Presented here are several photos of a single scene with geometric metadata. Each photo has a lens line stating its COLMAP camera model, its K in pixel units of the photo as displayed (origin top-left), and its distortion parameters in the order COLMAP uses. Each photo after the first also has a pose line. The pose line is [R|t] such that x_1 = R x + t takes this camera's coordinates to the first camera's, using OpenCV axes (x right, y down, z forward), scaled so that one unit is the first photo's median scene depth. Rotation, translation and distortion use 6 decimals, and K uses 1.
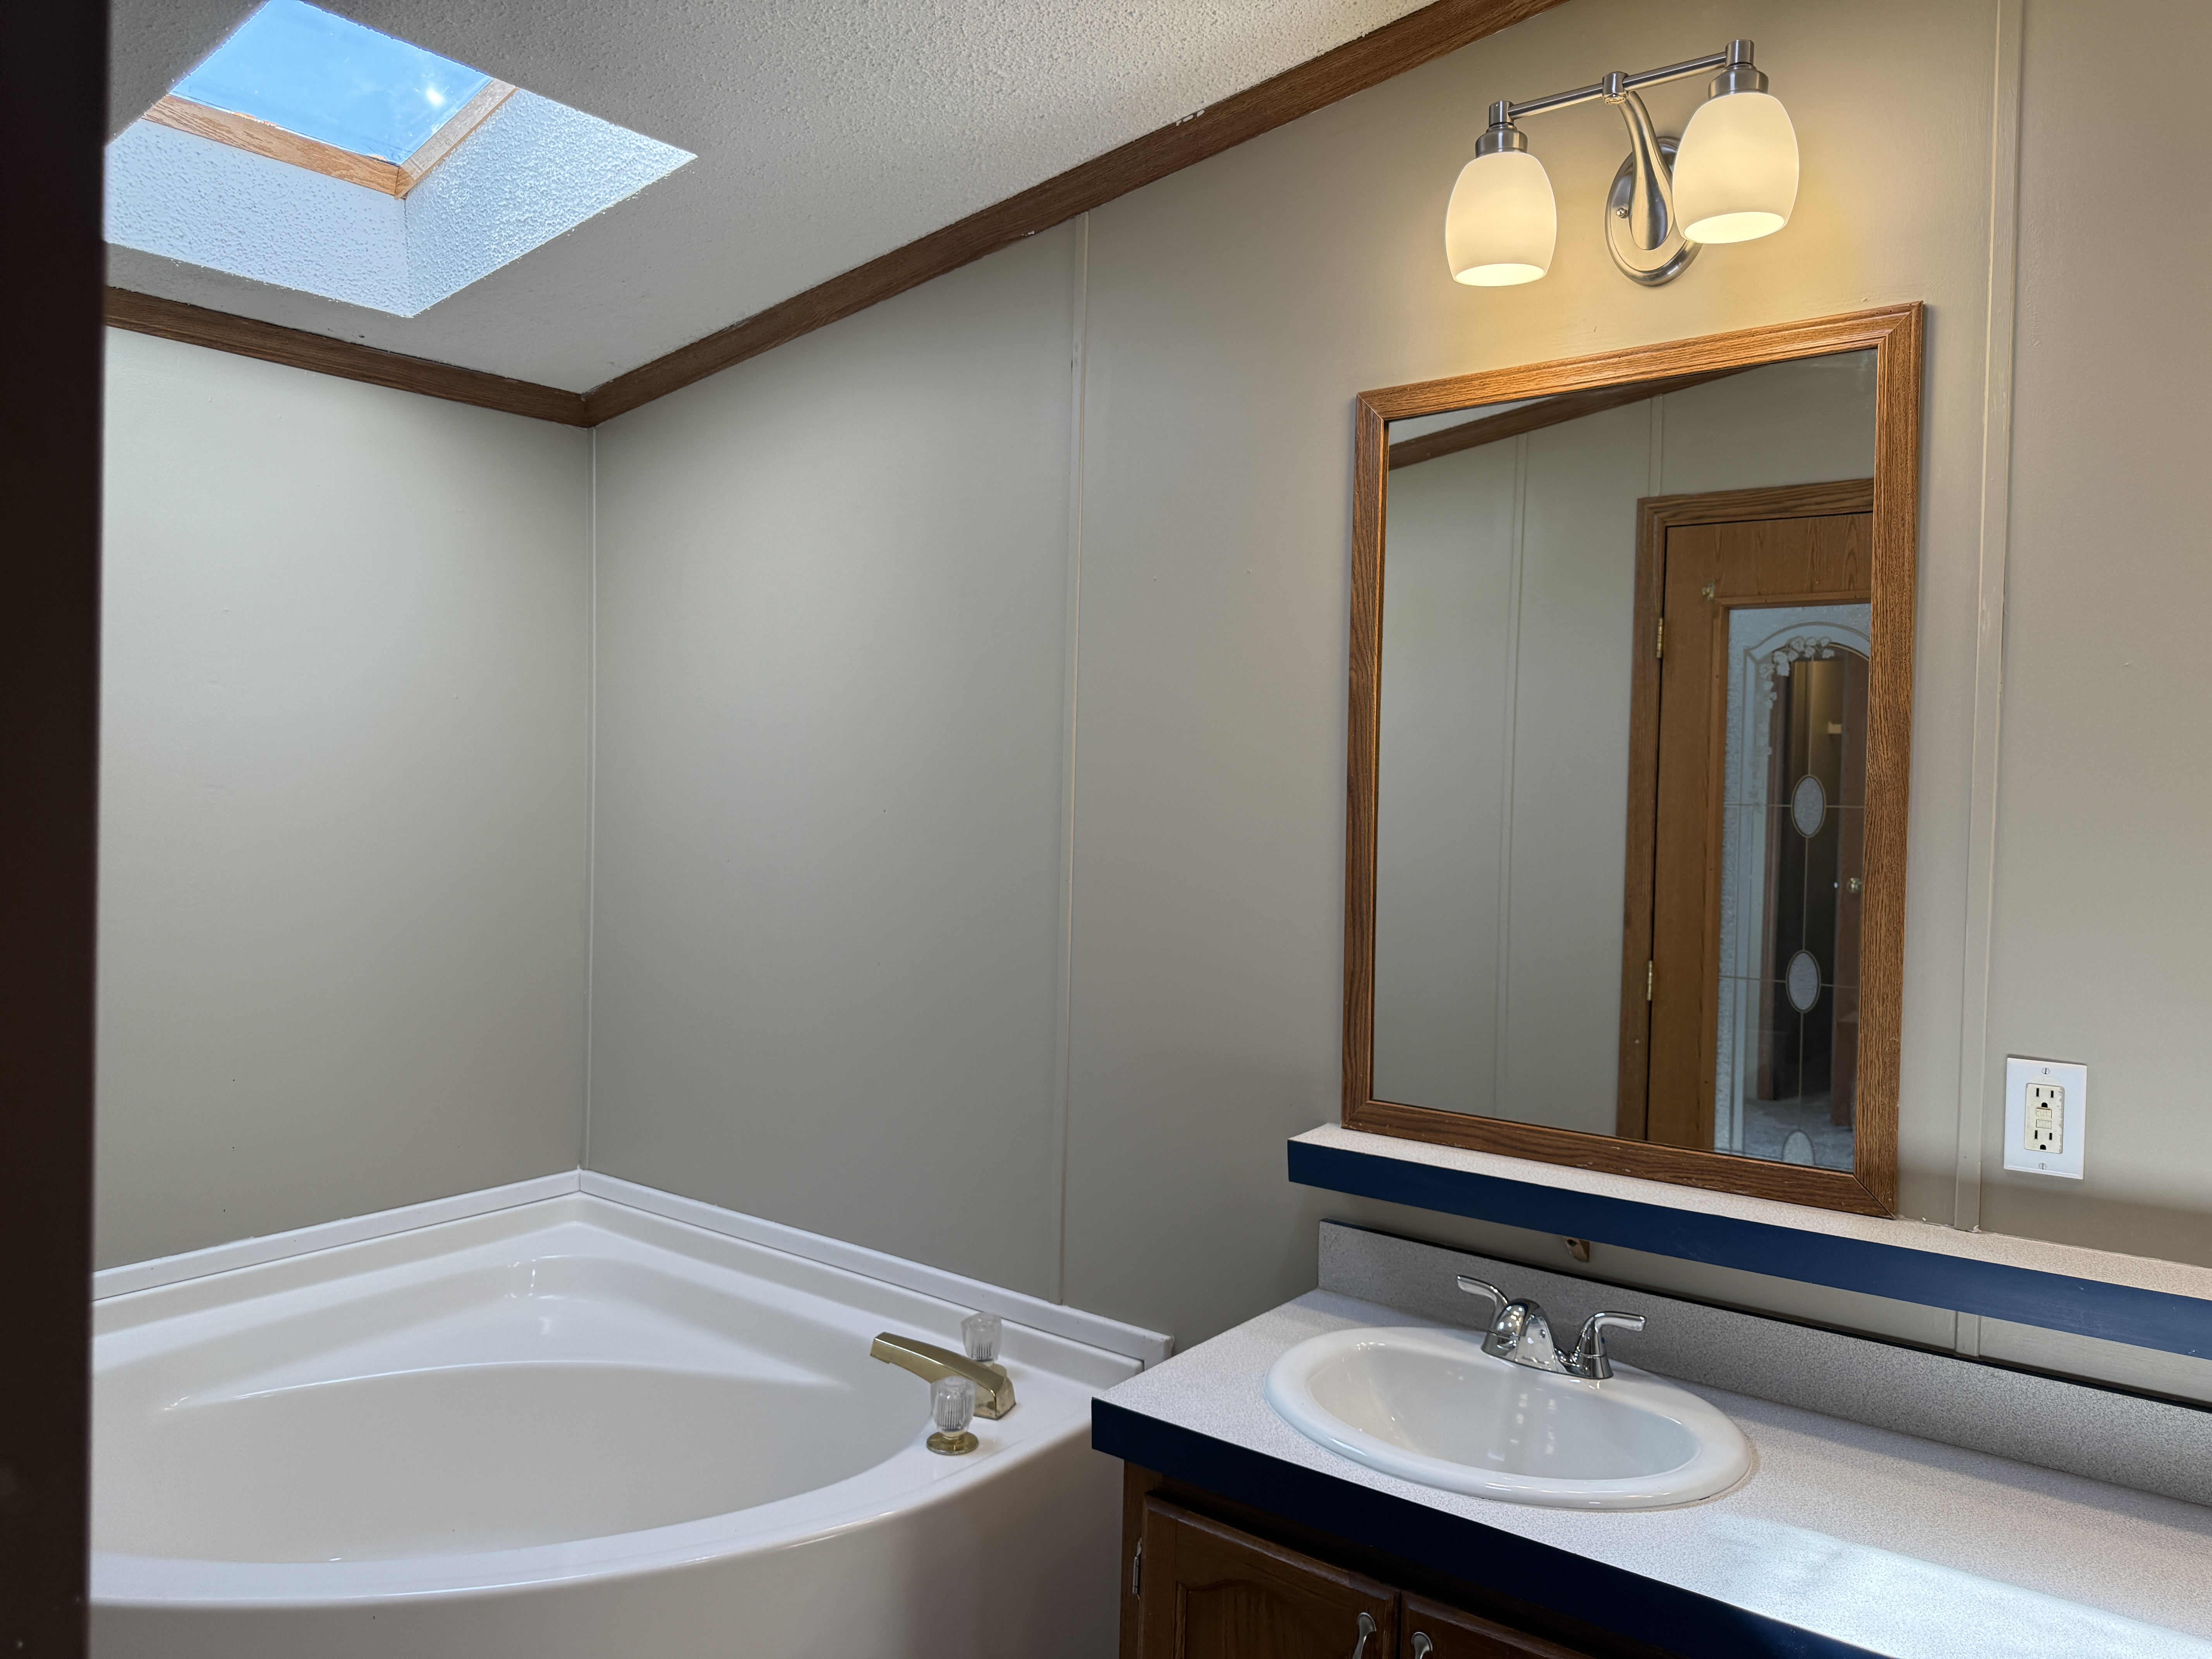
lens RADIAL K [[1546.2, 0, 1108.0], [0, 1546.2, 829.2], [0, 0, 1]] dist [0.001892, 0.001842]
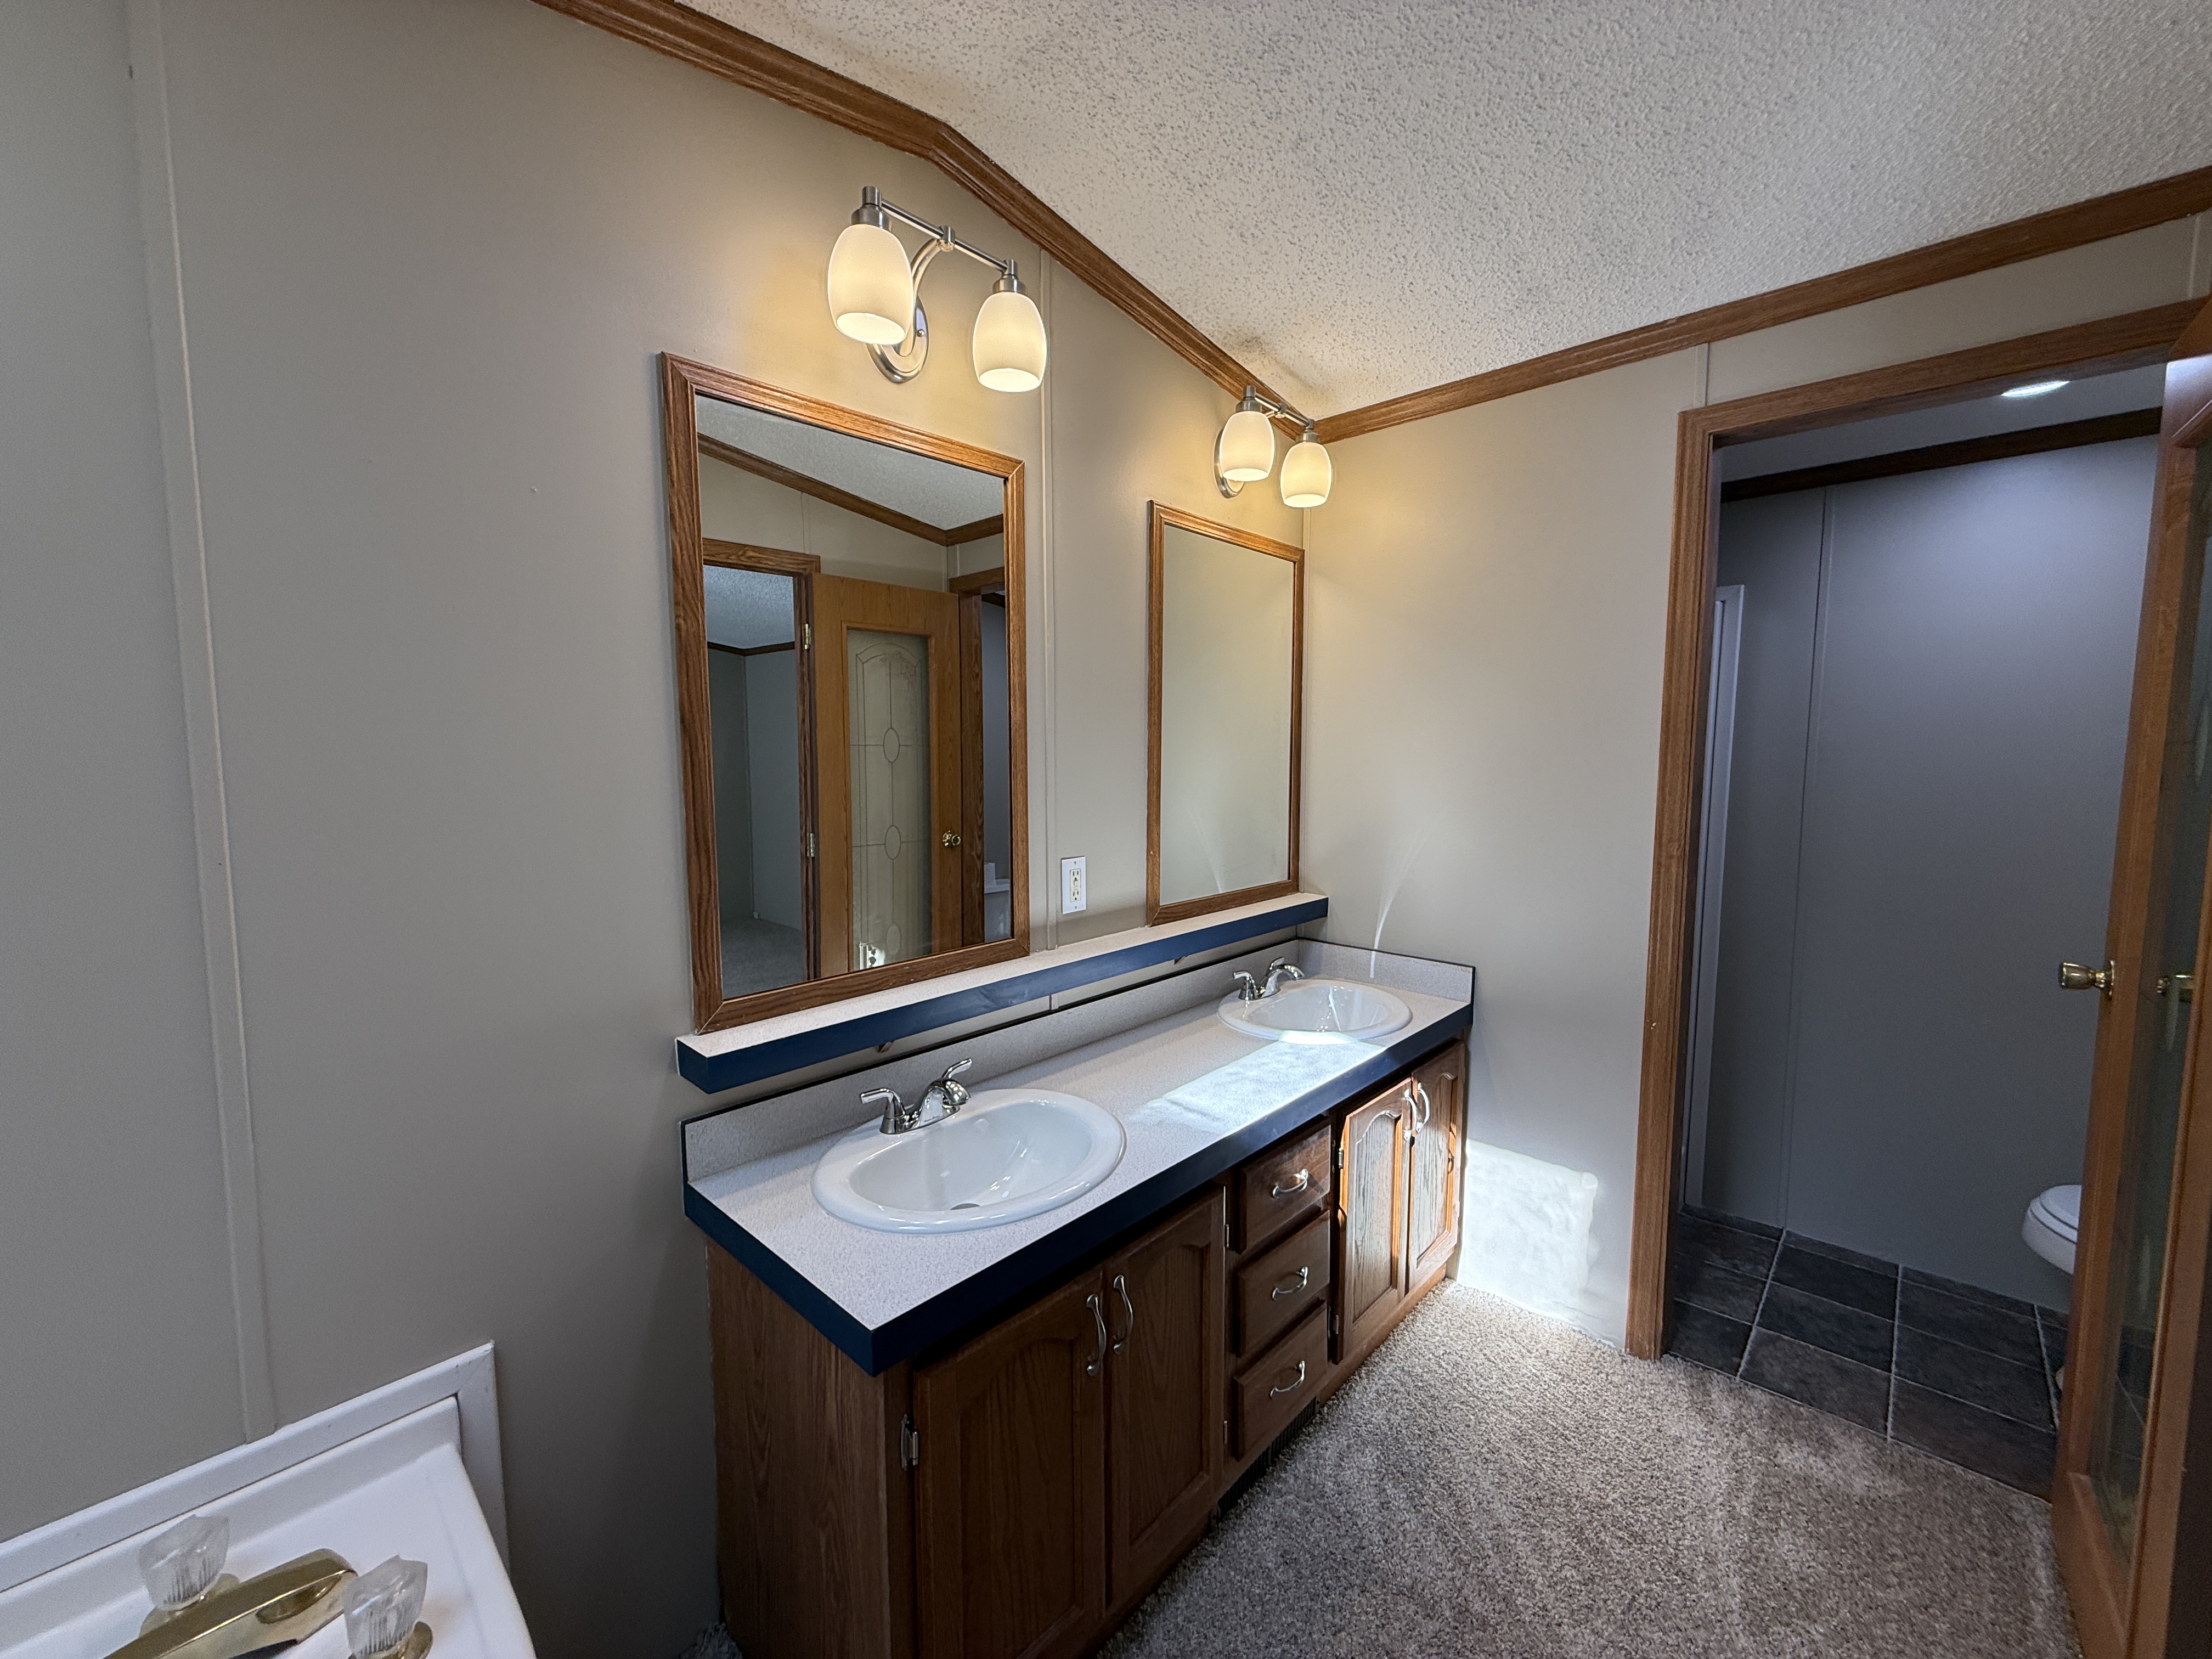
lens RADIAL K [[879.7, 0, 1108.5], [0, 879.7, 824.4], [0, 0, 1]] dist [-0.004165, 0.000395]
pose [[0.099027, -0.107322, 0.989280, -0.542796], [0.031205, 0.994013, 0.104711, -0.018617], [-0.994595, 0.020501, 0.101783, 0.802436]]
